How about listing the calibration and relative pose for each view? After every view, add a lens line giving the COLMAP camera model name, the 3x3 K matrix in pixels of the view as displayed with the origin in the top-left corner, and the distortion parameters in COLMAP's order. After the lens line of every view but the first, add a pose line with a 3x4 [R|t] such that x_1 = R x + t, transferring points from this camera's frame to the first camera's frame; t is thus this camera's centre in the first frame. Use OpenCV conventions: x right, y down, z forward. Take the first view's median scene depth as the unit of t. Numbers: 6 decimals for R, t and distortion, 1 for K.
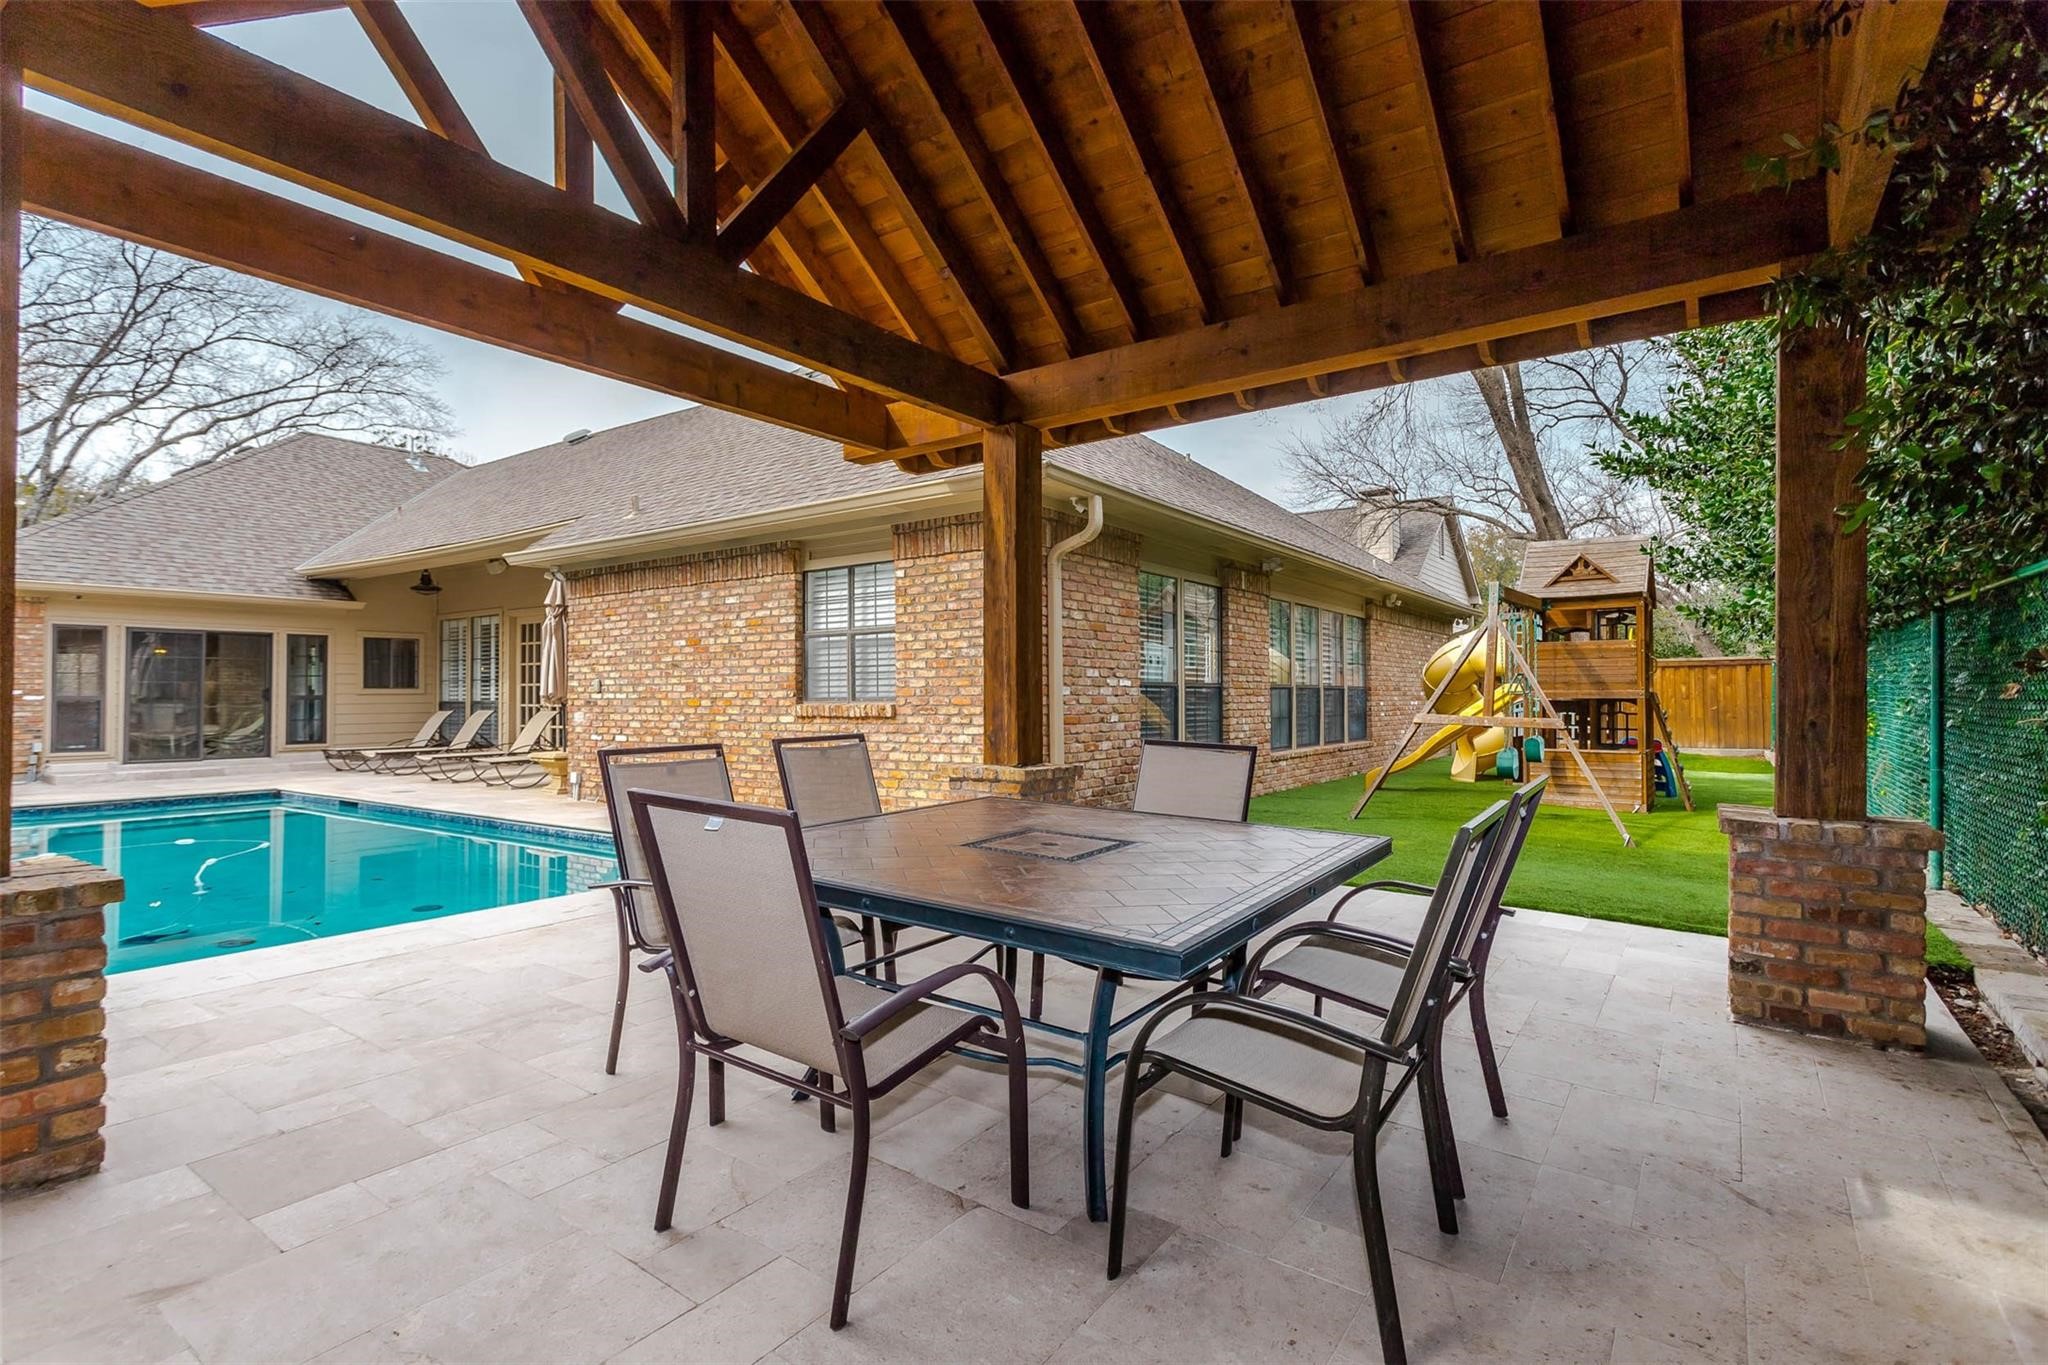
lens RADIAL K [[967.3, 0, 1030.9], [0, 967.3, 676.5], [0, 0, 1]] dist [-0.005872, 0.003519]
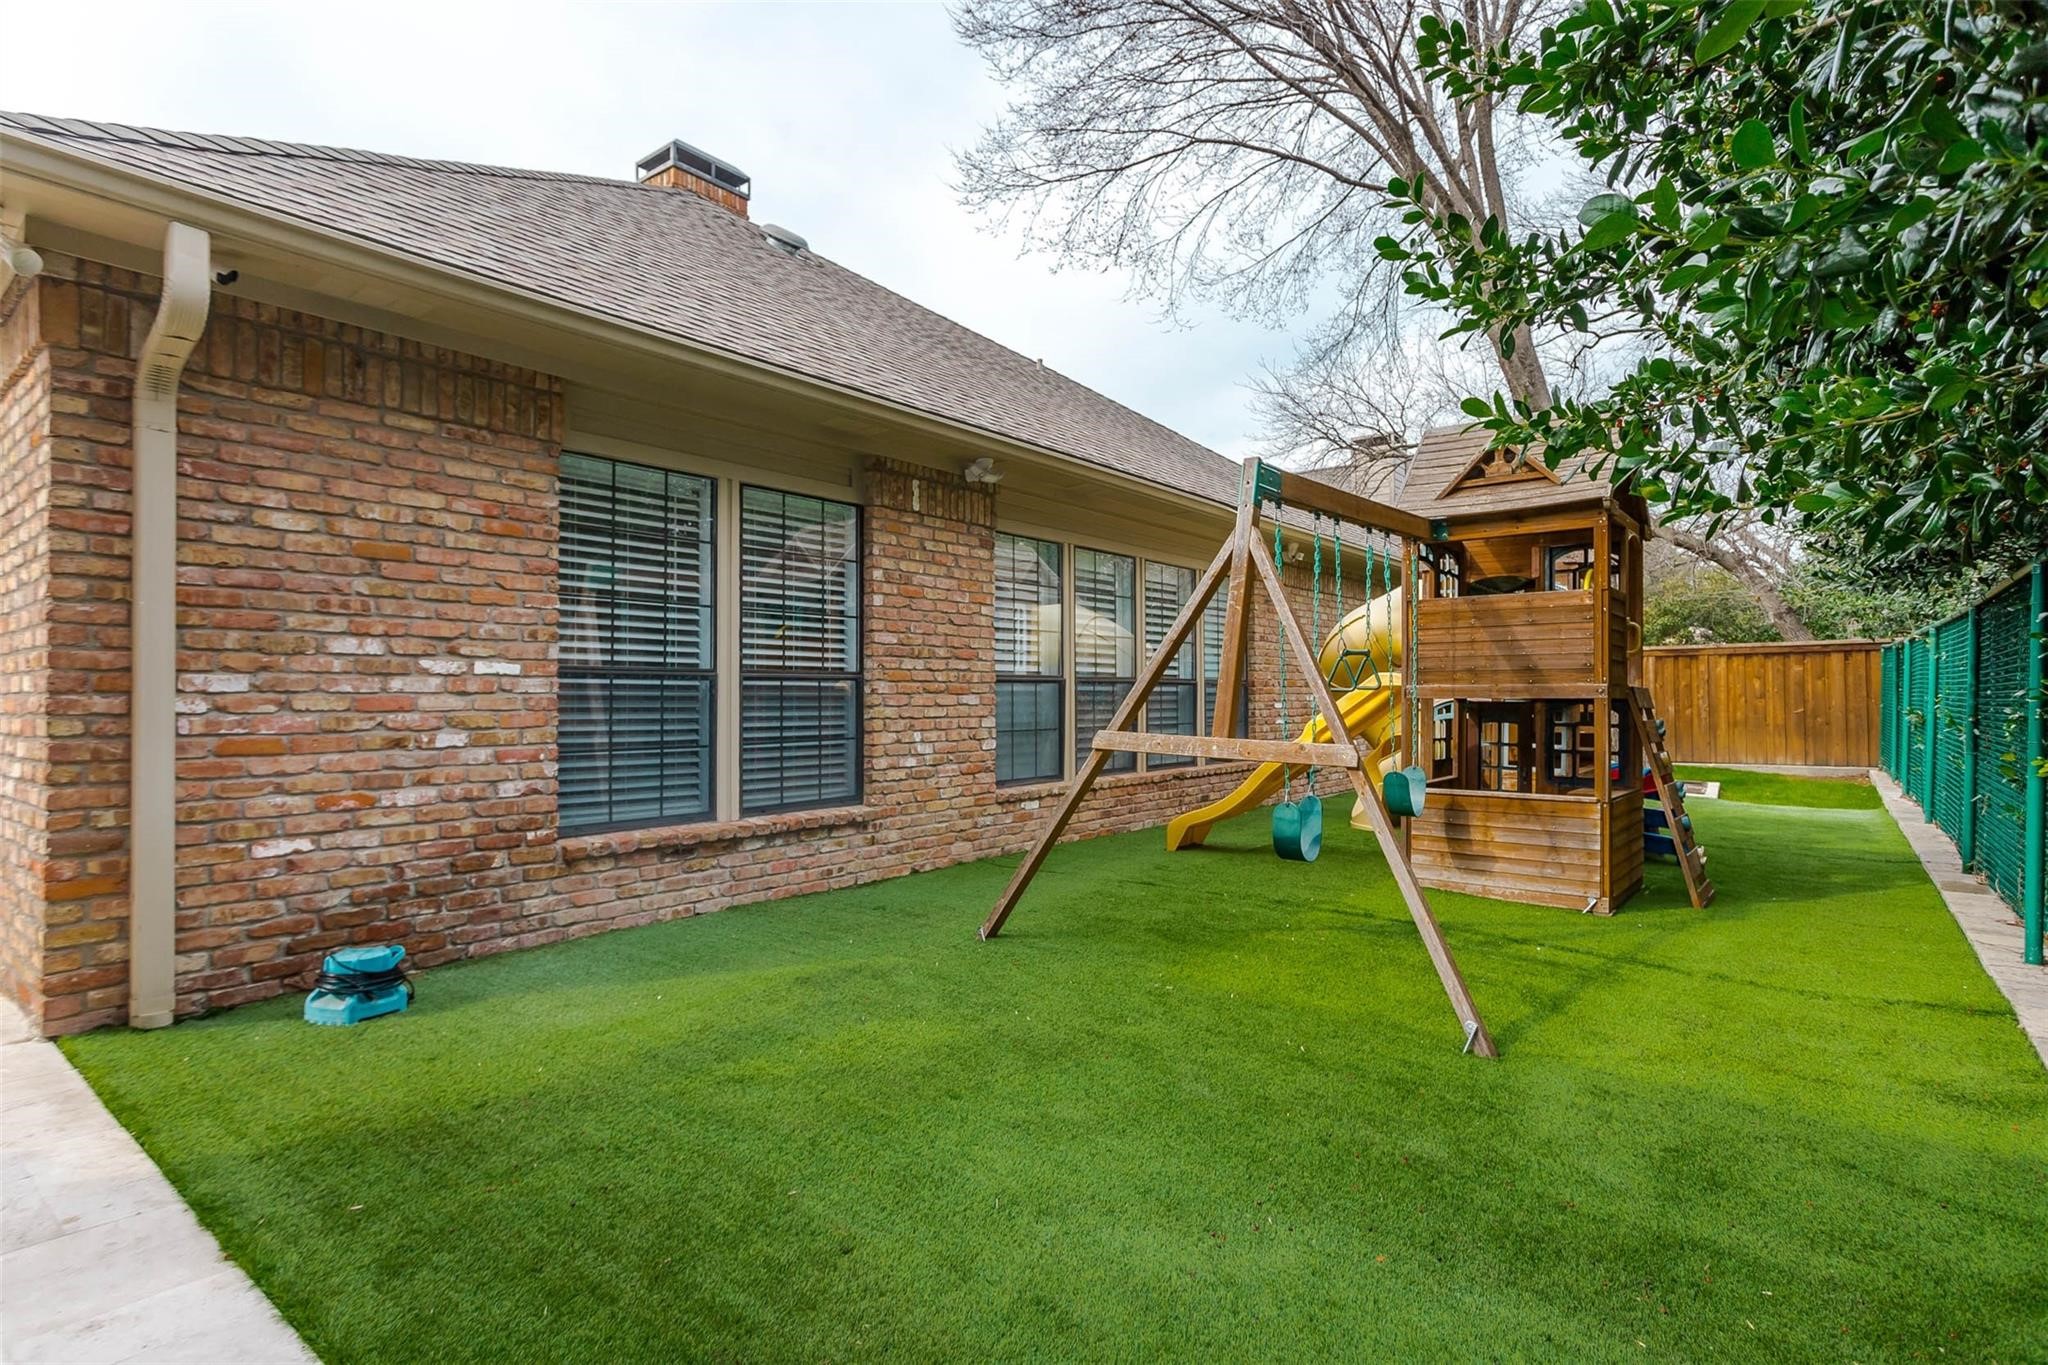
lens RADIAL K [[967.3, 0, 1077.5], [0, 967.3, 684.5], [0, 0, 1]] dist [-0.005872, 0.003519]
pose [[0.998735, -0.000820, -0.050269, 0.355856], [0.001317, 0.999950, 0.009871, 0.008856], [0.050259, -0.009925, 0.998687, 0.434817]]
